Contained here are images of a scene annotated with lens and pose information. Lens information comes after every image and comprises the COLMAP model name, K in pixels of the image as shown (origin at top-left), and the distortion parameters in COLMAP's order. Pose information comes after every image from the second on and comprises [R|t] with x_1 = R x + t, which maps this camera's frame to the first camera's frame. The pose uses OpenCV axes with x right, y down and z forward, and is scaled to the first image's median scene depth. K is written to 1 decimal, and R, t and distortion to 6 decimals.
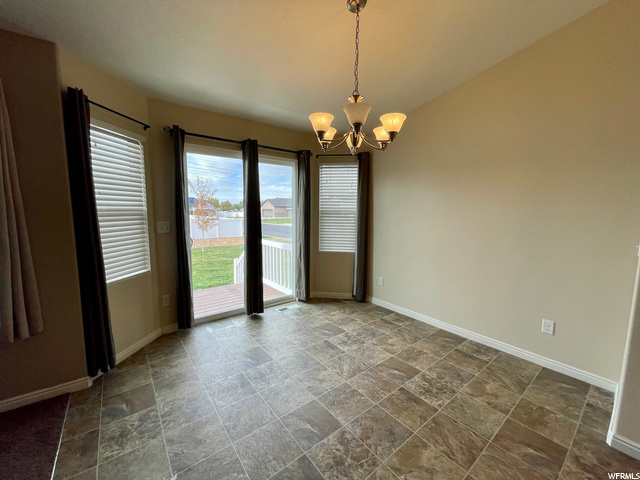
lens RADIAL K [[259.3, 0, 306.6], [0, 259.3, 240.5], [0, 0, 1]] dist [0.076015, 0.000016]
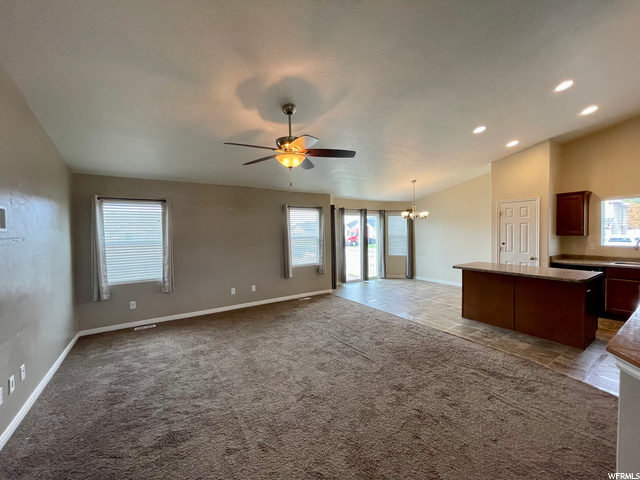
lens RADIAL K [[258.2, 0, 318.3], [0, 258.2, 238.6], [0, 0, 1]] dist [-0.000607, 0.000077]
pose [[0.998938, -0.014011, -0.043901, -0.464140], [0.009873, 0.995608, -0.093100, 0.103597], [0.045013, 0.092567, 0.994688, -1.204085]]
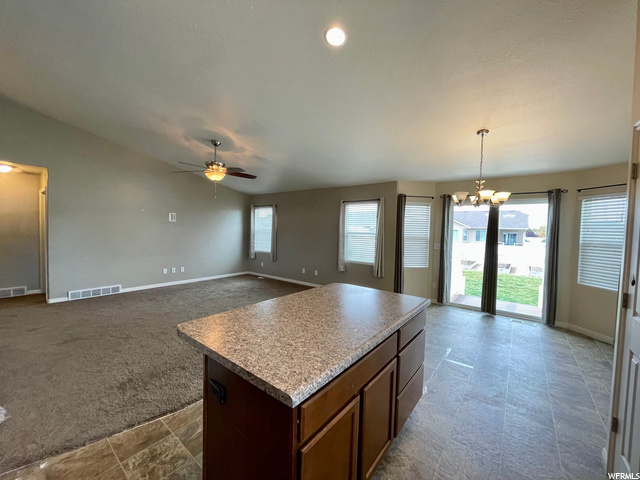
lens RADIAL K [[258.2, 0, 318.3], [0, 258.2, 238.6], [0, 0, 1]] dist [-0.000607, 0.000077]
pose [[0.274119, 0.045215, -0.960632, 0.774923], [-0.137547, 0.990468, 0.007370, -0.001209], [0.951809, 0.130112, 0.277725, -0.247263]]
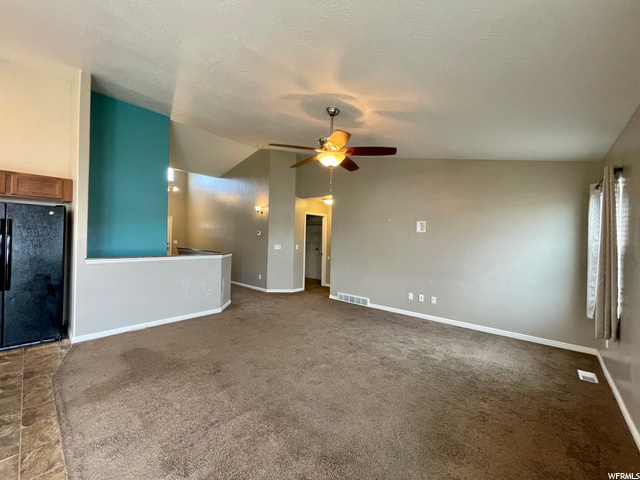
lens RADIAL K [[258.2, 0, 318.3], [0, 258.2, 238.6], [0, 0, 1]] dist [-0.000607, 0.000077]
pose [[-0.976210, -0.020970, -0.215811, -0.364700], [-0.046708, 0.992282, 0.114866, -0.059960], [0.211737, 0.122214, -0.969655, 0.434409]]
